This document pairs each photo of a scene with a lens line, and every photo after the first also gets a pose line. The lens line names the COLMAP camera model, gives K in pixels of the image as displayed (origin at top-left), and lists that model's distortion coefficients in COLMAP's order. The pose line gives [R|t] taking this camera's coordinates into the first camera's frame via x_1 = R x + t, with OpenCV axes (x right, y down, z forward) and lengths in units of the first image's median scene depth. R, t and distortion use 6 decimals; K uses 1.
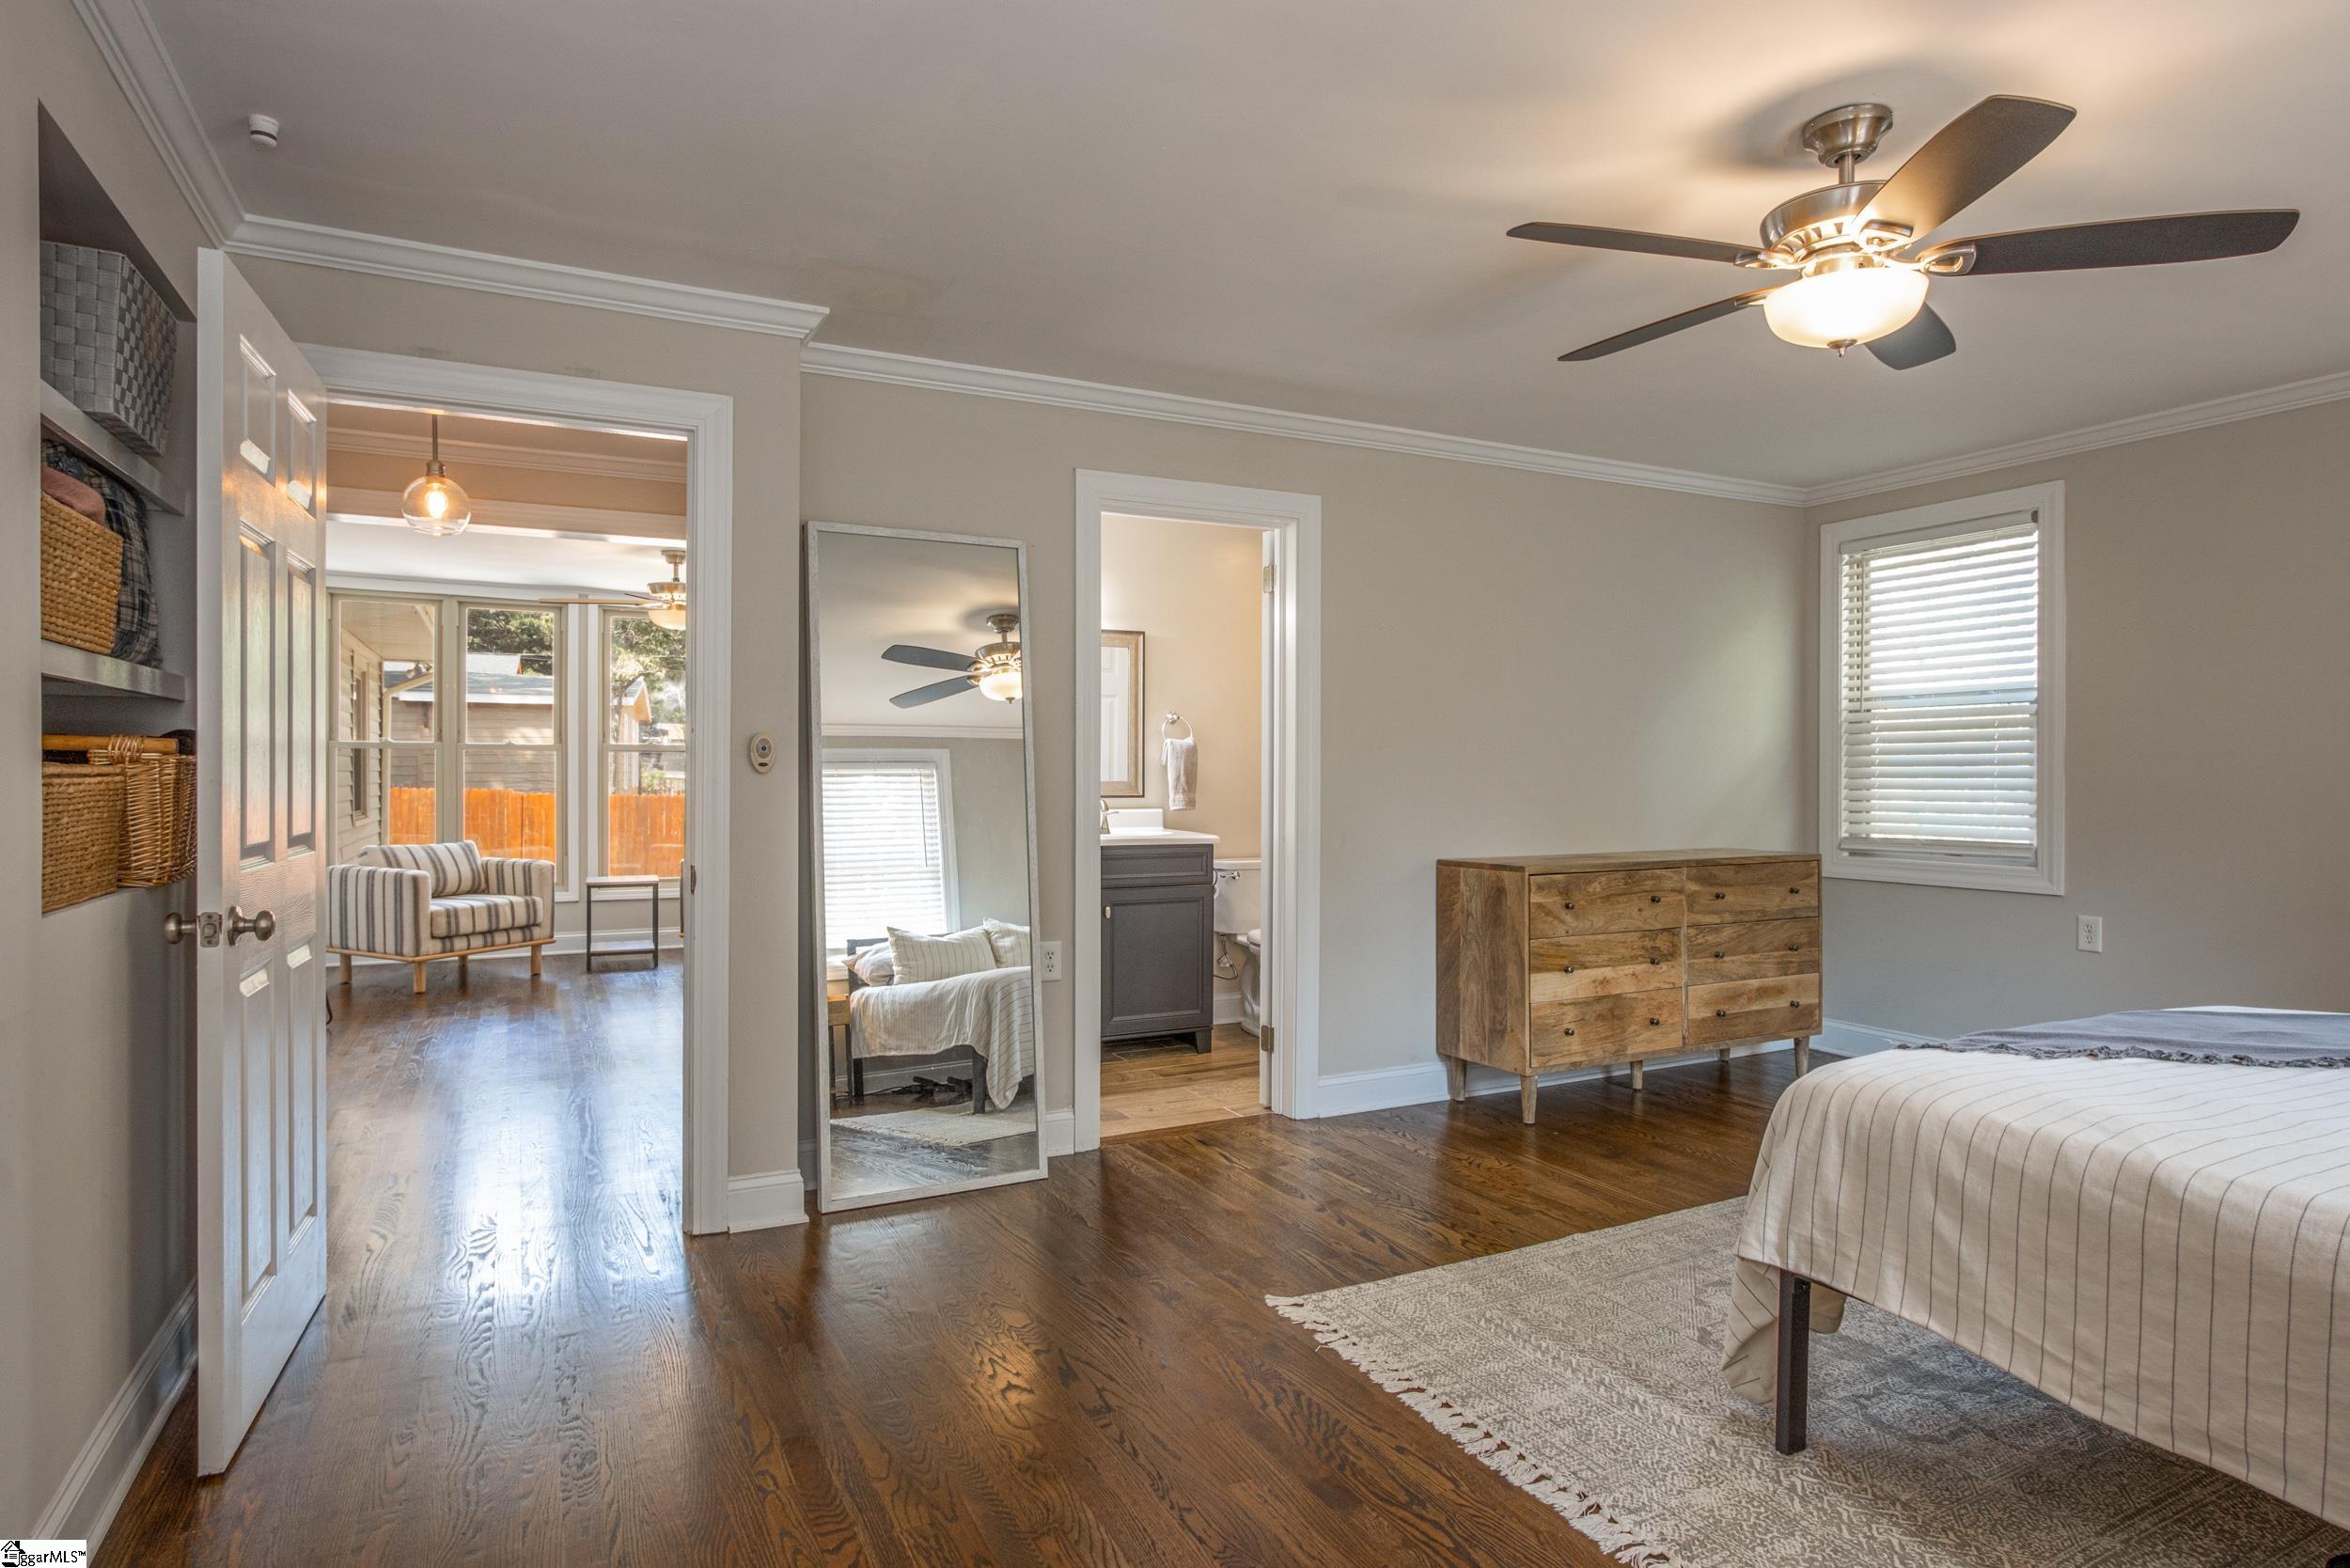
lens RADIAL K [[1278.3, 0, 1170.2], [0, 1278.3, 792.6], [0, 0, 1]] dist [-0.012274, 0.003423]
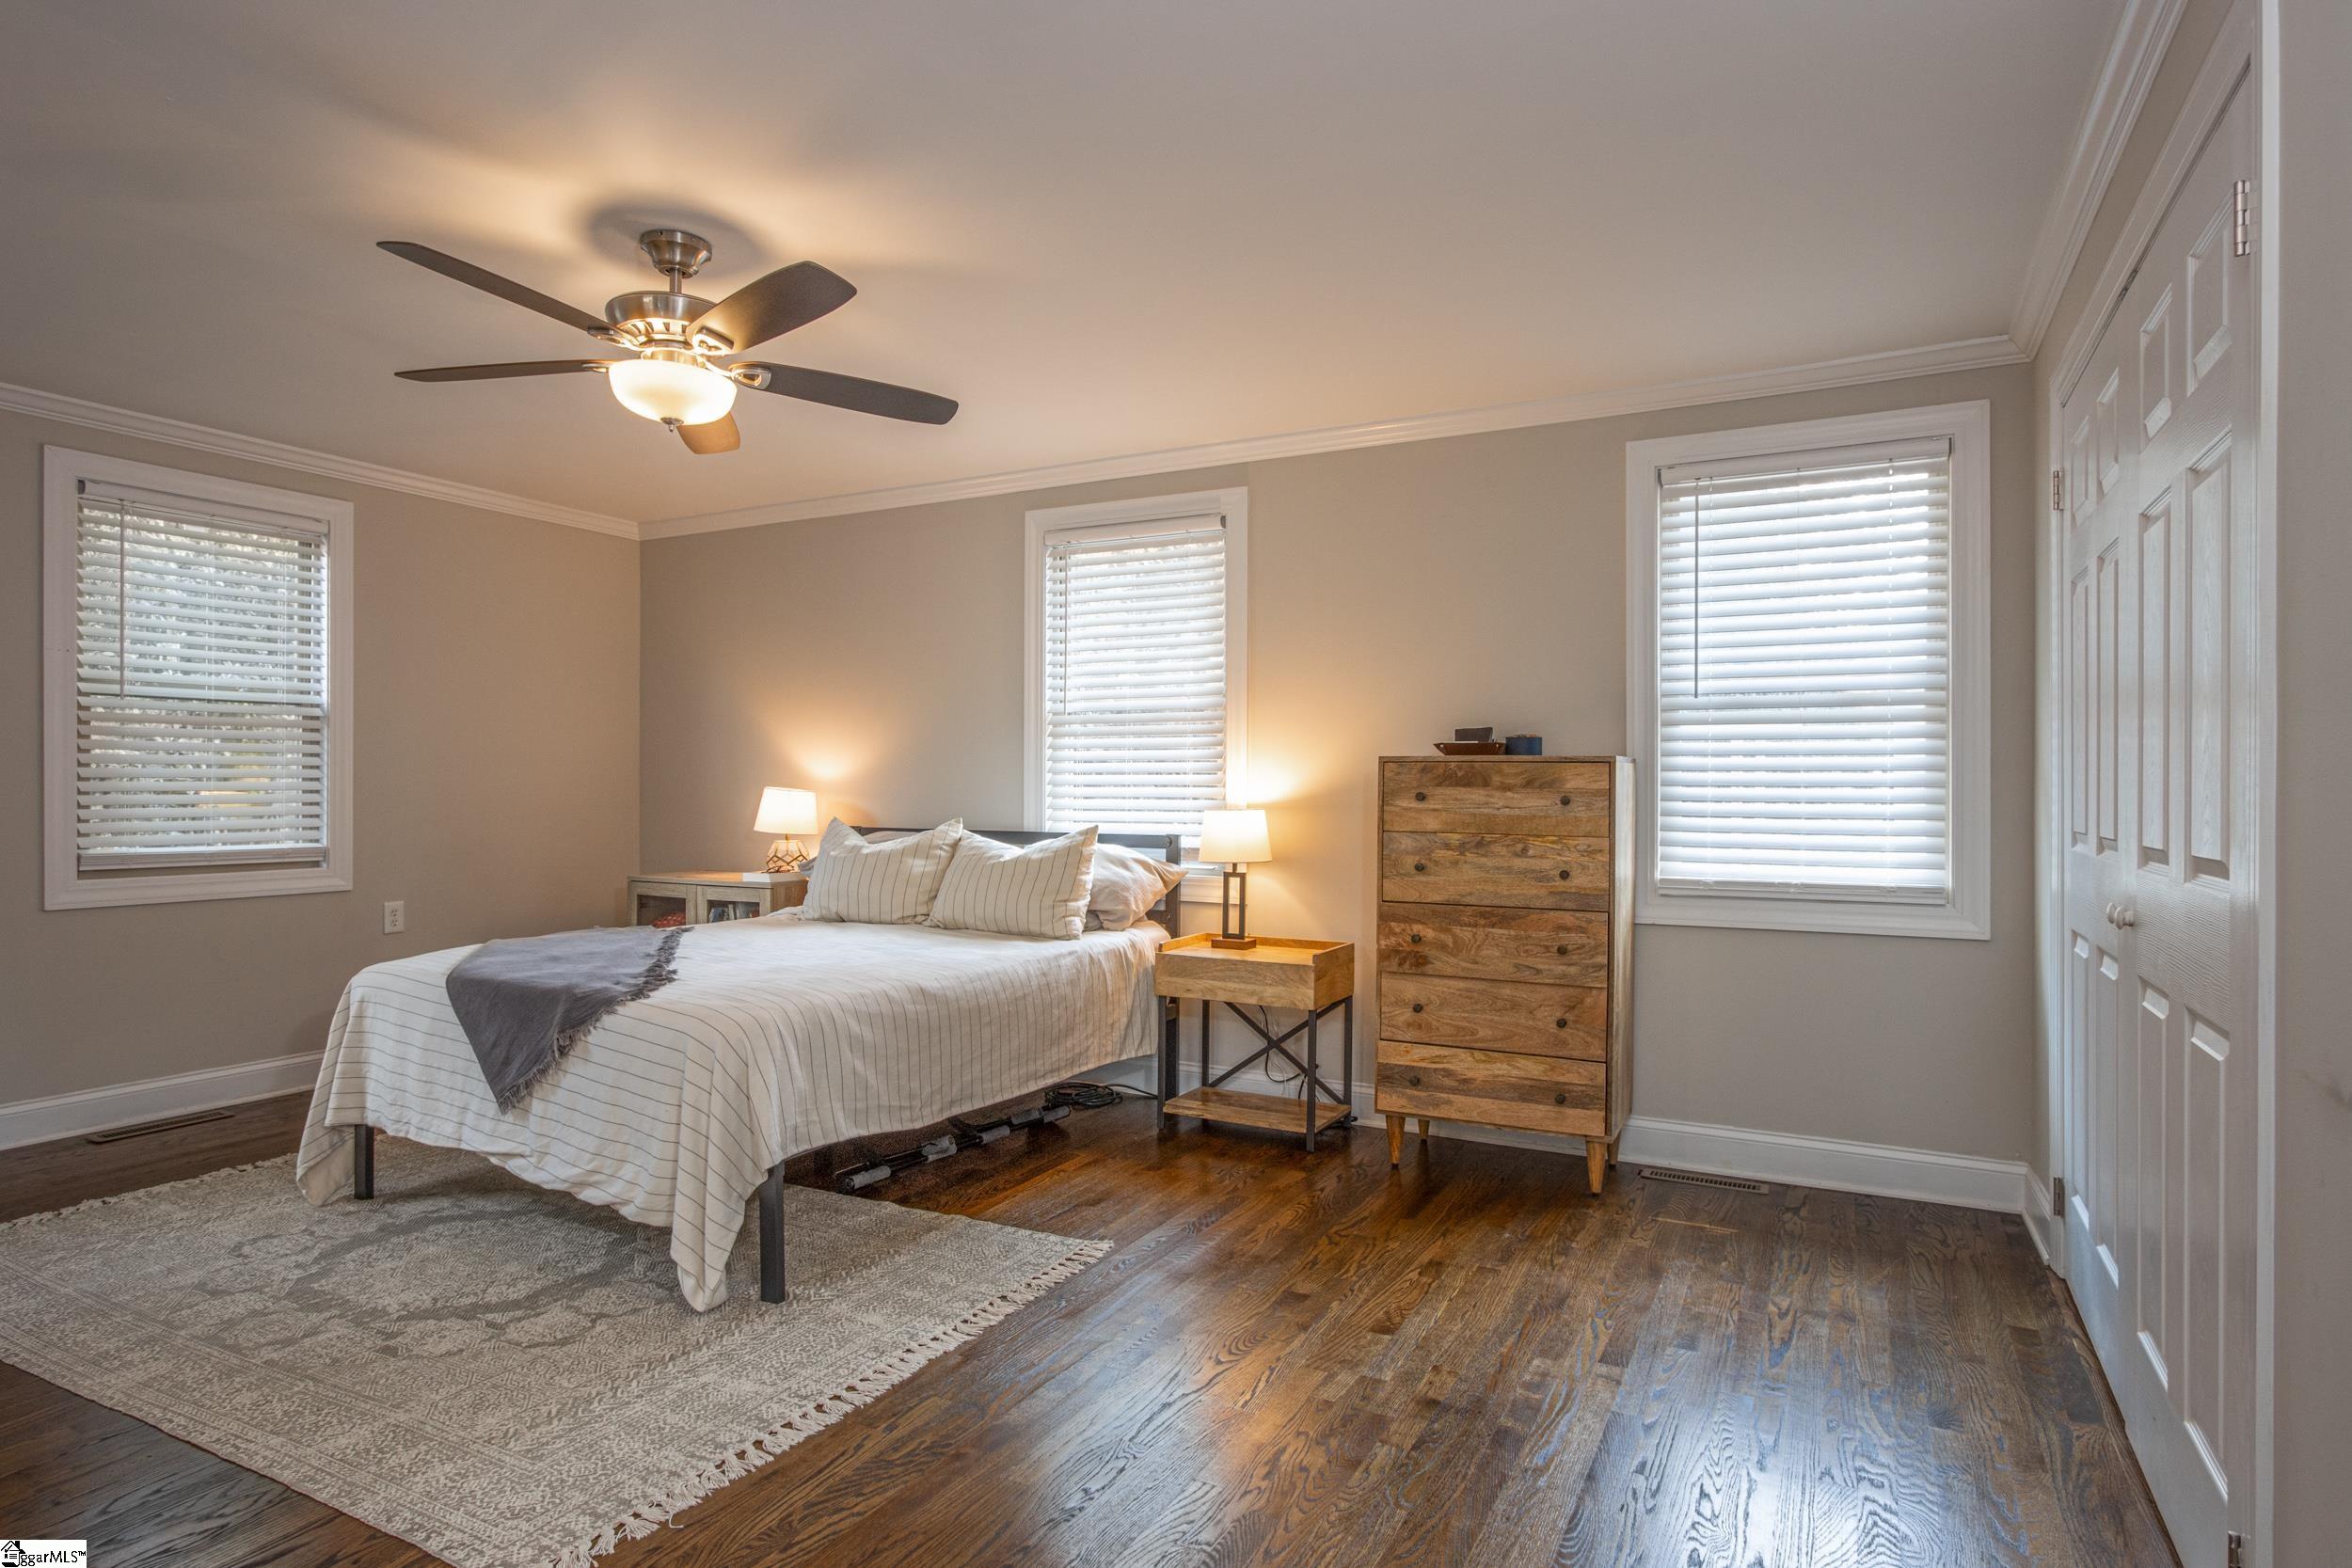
lens RADIAL K [[1279.3, 0, 1189.1], [0, 1279.3, 792.4], [0, 0, 1]] dist [-0.012274, 0.003423]
pose [[-0.589408, -0.007498, 0.807800, -0.707616], [0.002433, 0.999936, 0.011056, -0.009830], [-0.807832, 0.008482, -0.589352, 1.256801]]
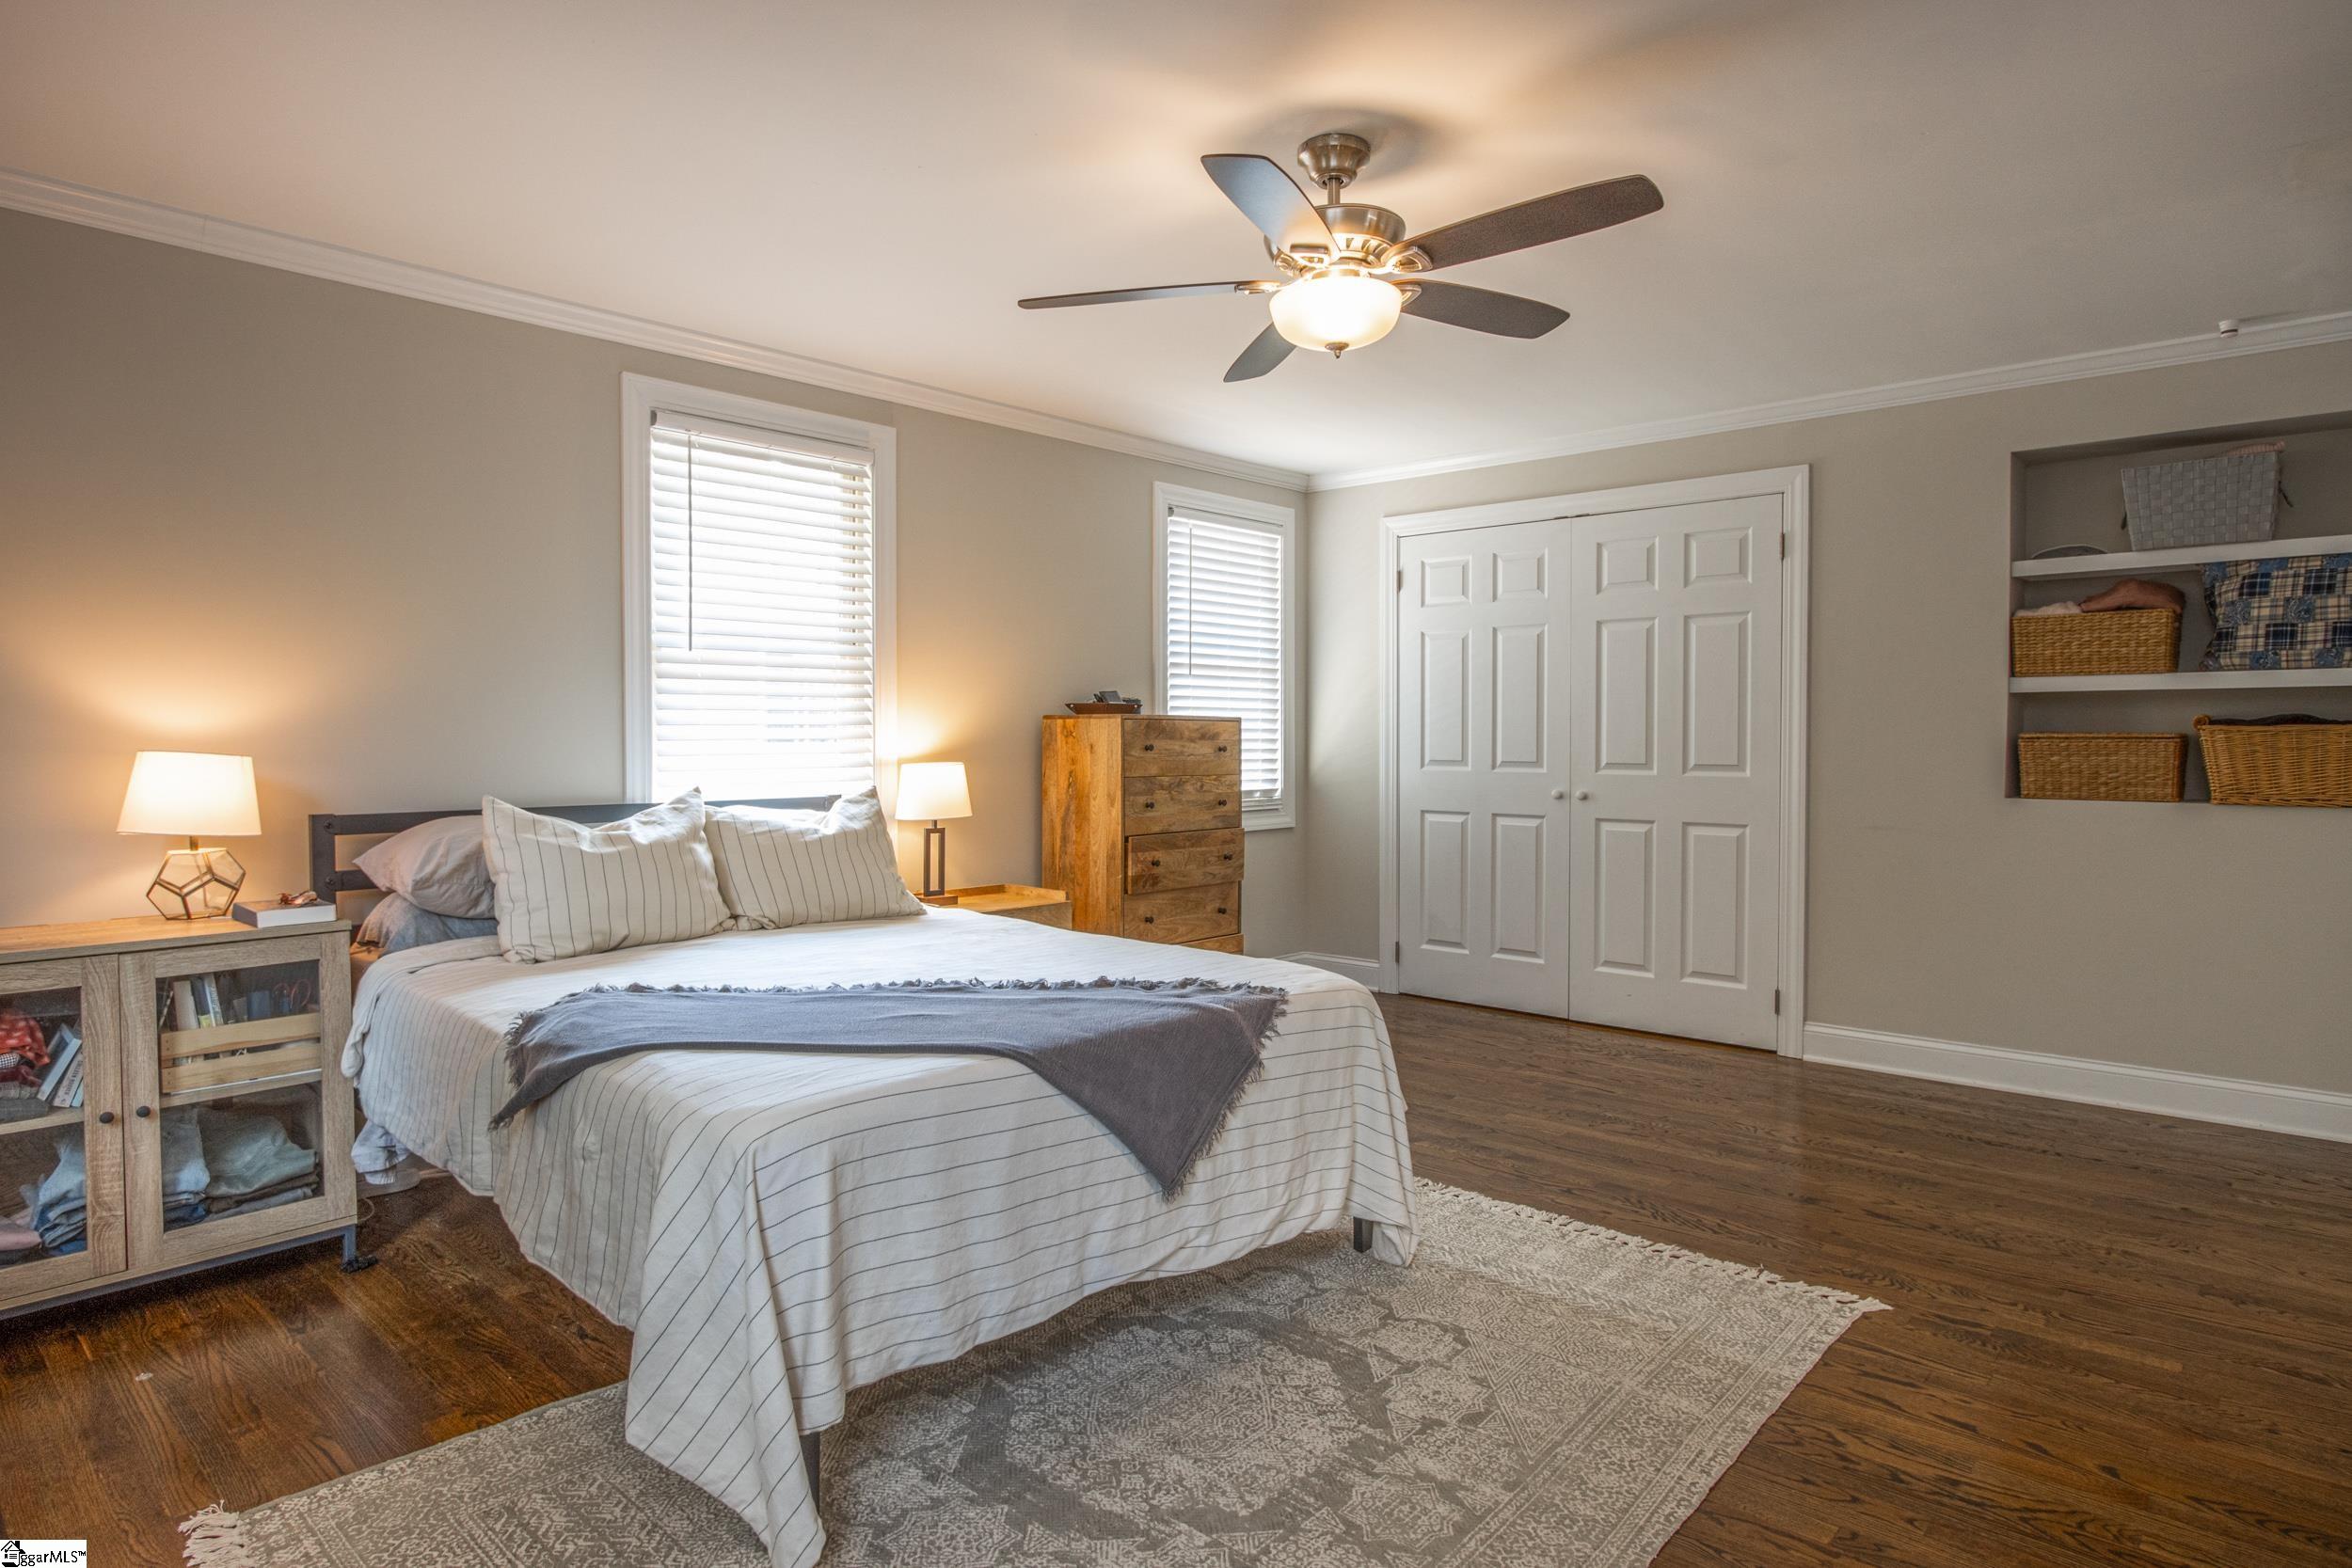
lens RADIAL K [[1279.3, 0, 1179.1], [0, 1279.3, 783.9], [0, 0, 1]] dist [-0.012274, 0.003423]
pose [[-0.934503, 0.012279, -0.355743, 1.007279], [-0.005274, 0.998818, 0.048329, -0.025866], [0.355916, 0.047039, -0.933333, 1.907352]]
